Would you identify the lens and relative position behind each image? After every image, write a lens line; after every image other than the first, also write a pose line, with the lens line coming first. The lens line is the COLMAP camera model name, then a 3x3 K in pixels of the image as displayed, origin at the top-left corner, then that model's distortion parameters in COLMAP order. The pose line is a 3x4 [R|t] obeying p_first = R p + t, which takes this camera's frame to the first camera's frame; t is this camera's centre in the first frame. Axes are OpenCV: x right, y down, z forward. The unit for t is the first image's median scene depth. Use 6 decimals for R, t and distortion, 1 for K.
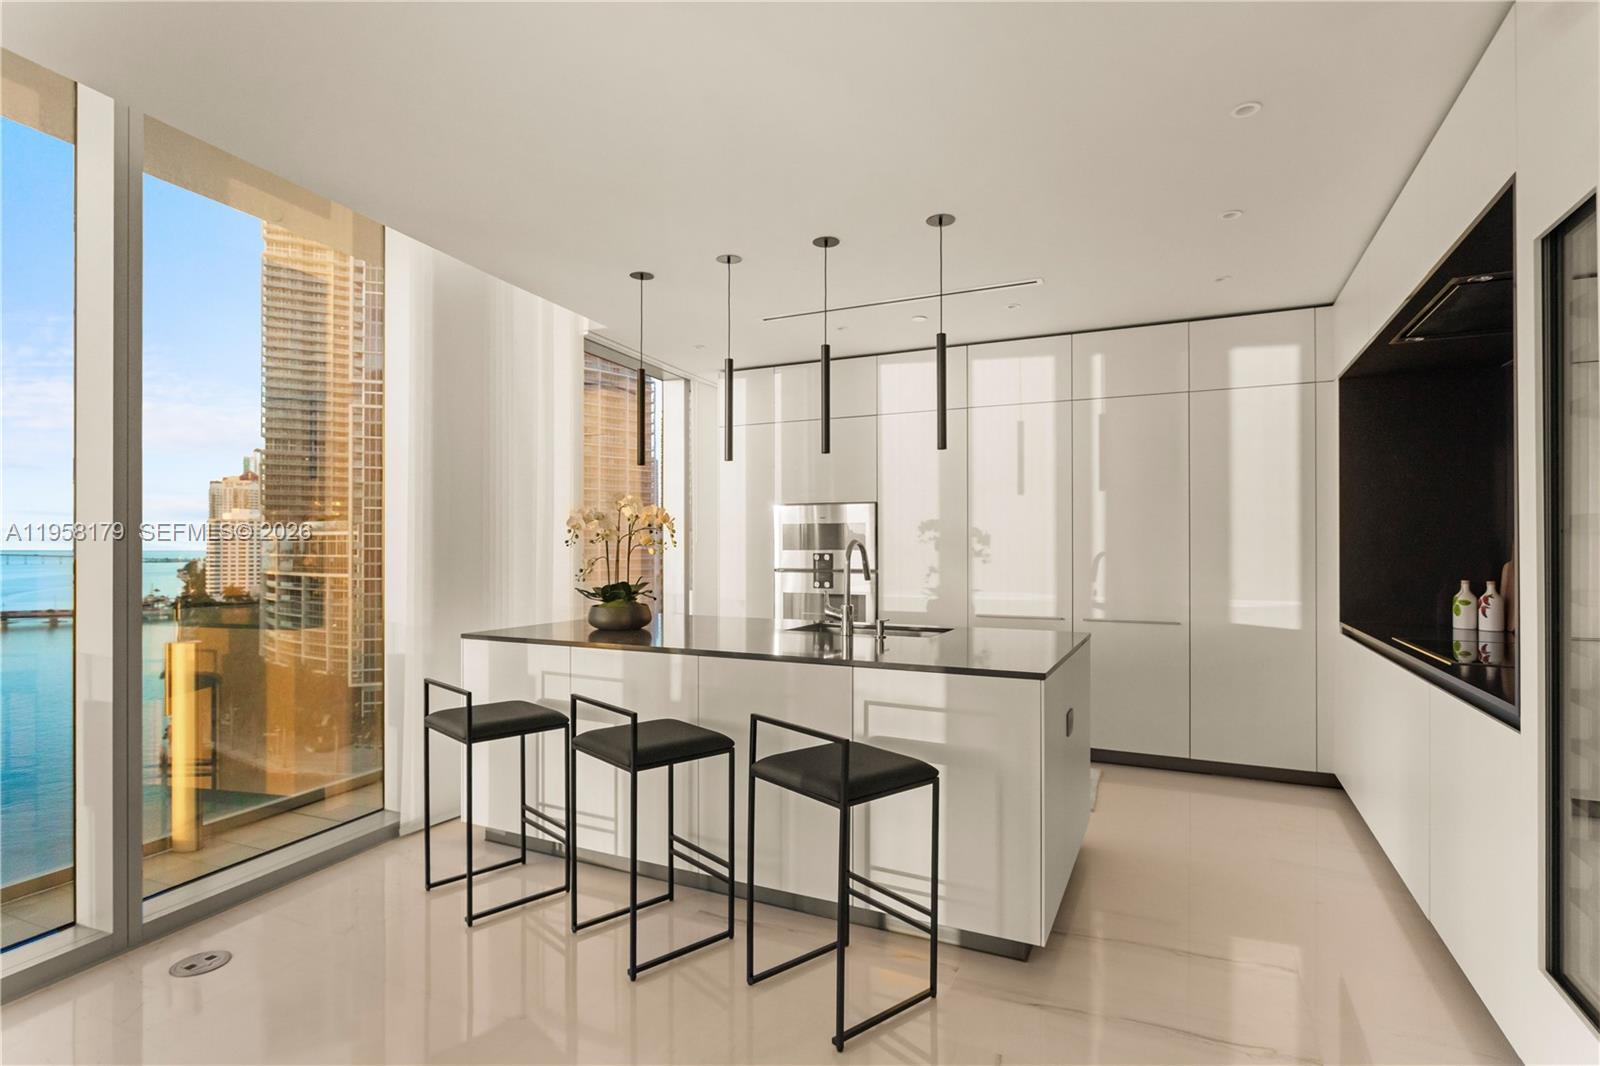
lens RADIAL K [[782.0, 0, 794.0], [0, 782.0, 552.1], [0, 0, 1]] dist [0.000677, 0.001237]
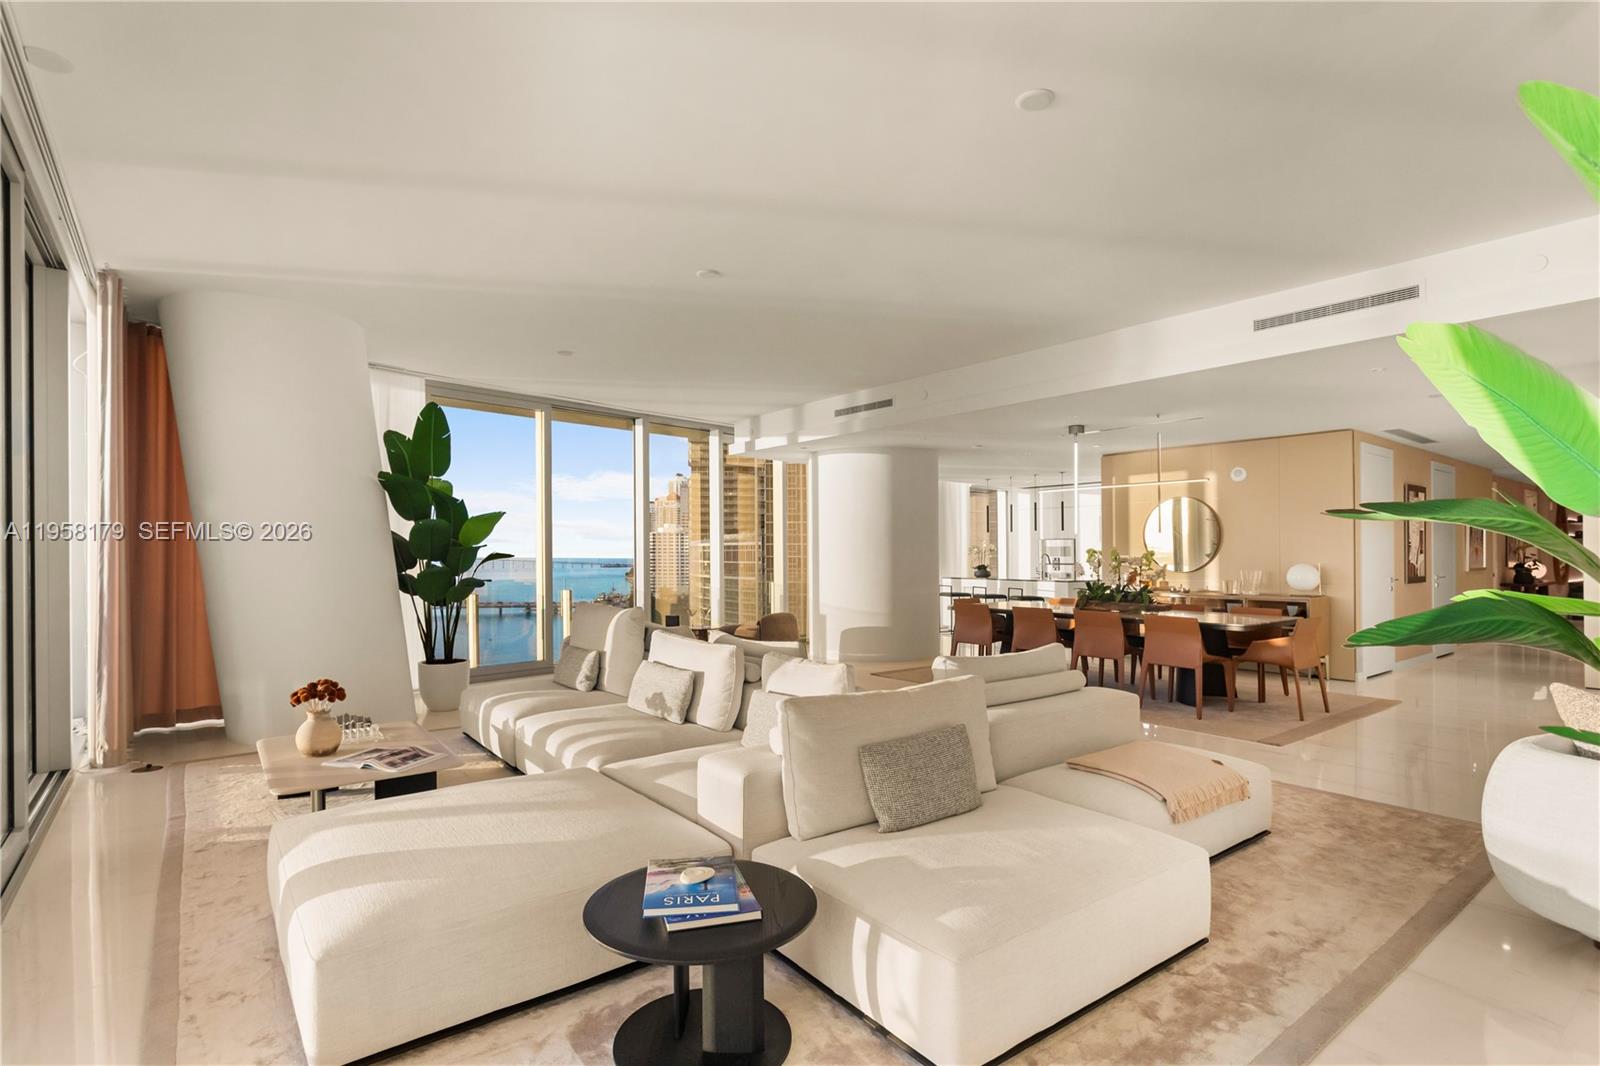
lens RADIAL K [[782.0, 0, 794.0], [0, 782.0, 552.1], [0, 0, 1]] dist [0.000677, 0.001237]
pose [[0.900036, -0.003637, -0.435801, 0.354811], [-0.000302, 0.999960, -0.008969, 0.005295], [0.435816, 0.008204, 0.899998, -1.638140]]
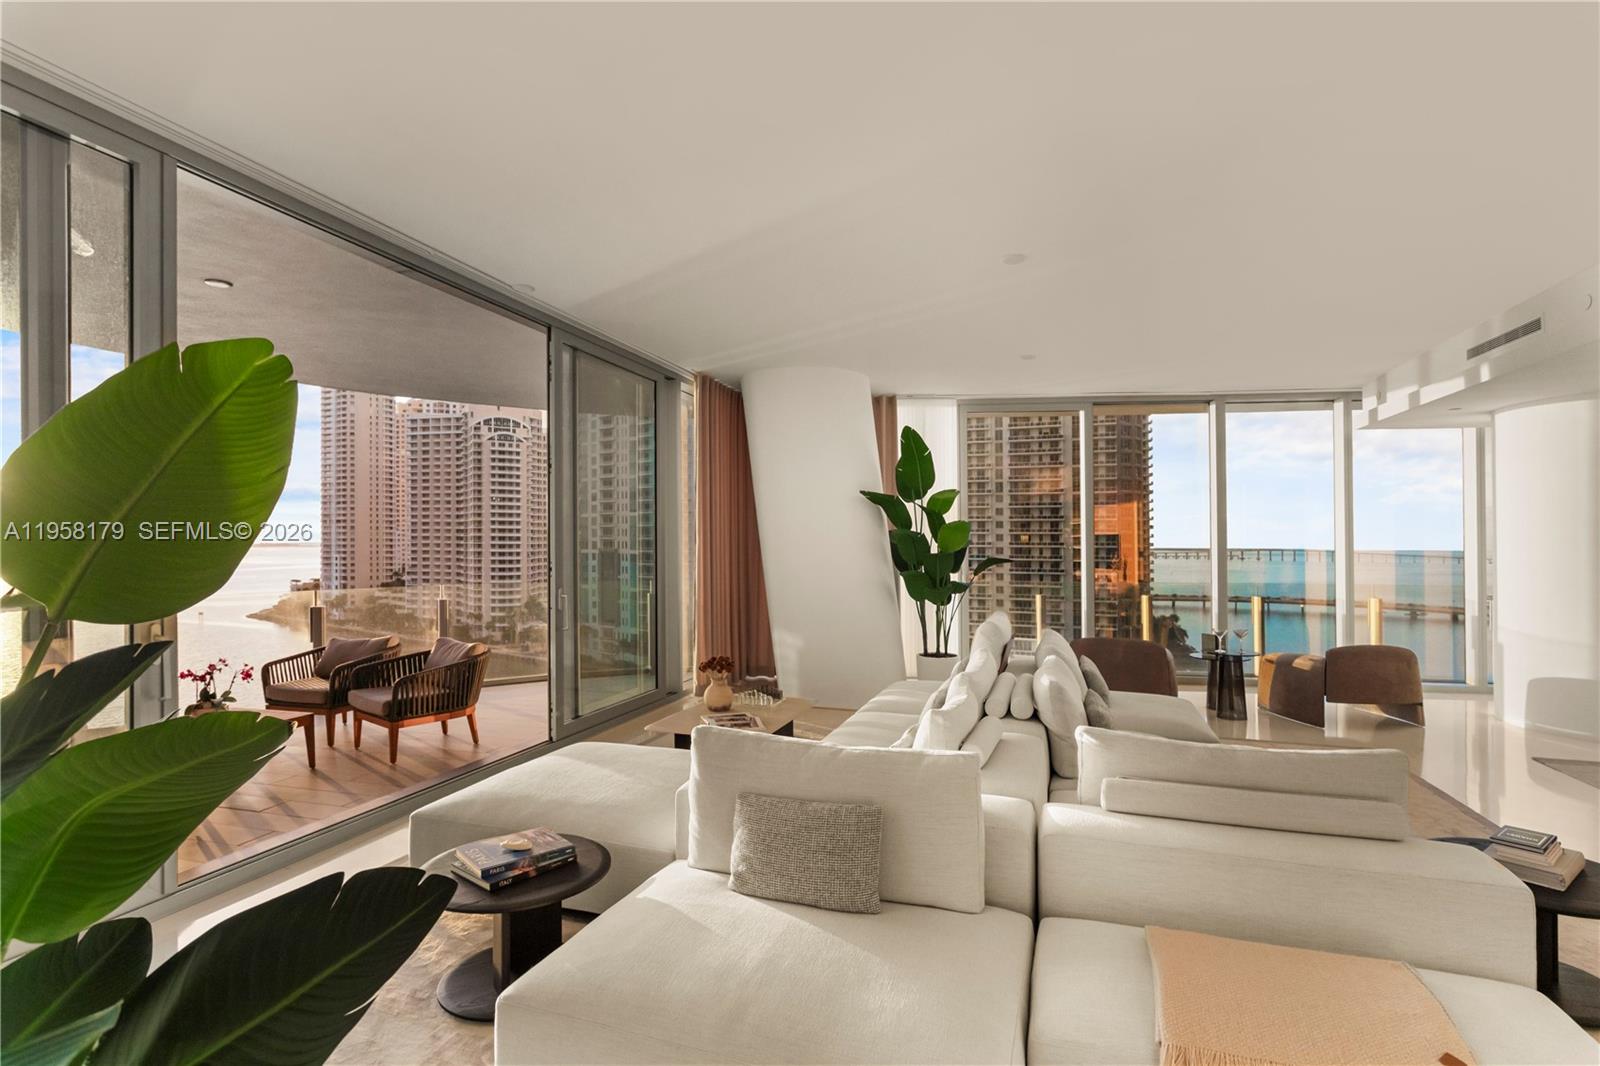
lens RADIAL K [[782.0, 0, 794.0], [0, 782.0, 552.1], [0, 0, 1]] dist [0.000677, 0.001237]
pose [[0.141984, 0.013738, -0.989774, 0.612008], [-0.010186, 0.999871, 0.012417, -0.025617], [0.989817, 0.008318, 0.142106, -1.266134]]
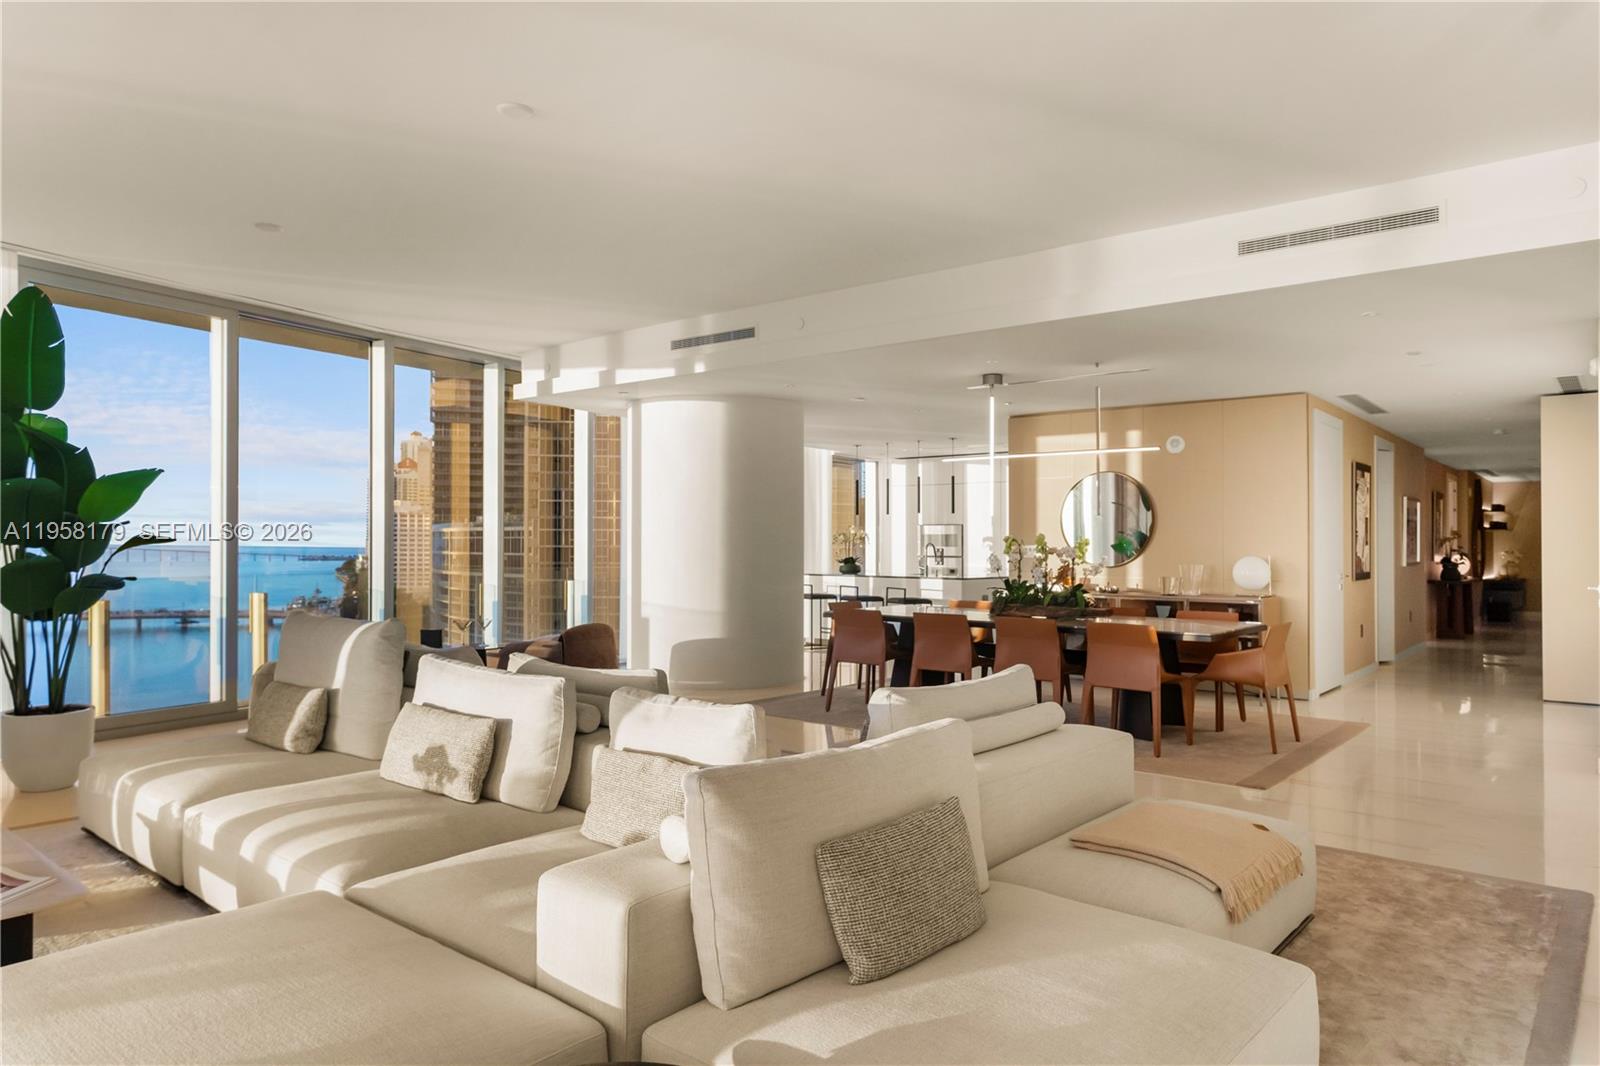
lens RADIAL K [[1018.0, 0, 800.0], [0, 1018.0, 533.0], [0, 0, 1]] dist [0.005369, 0.003246]
pose [[0.972260, 0.000181, -0.233905, 0.280197], [-0.004459, 0.999832, -0.017762, 0.008410], [0.233862, 0.018312, 0.972097, -1.578540]]
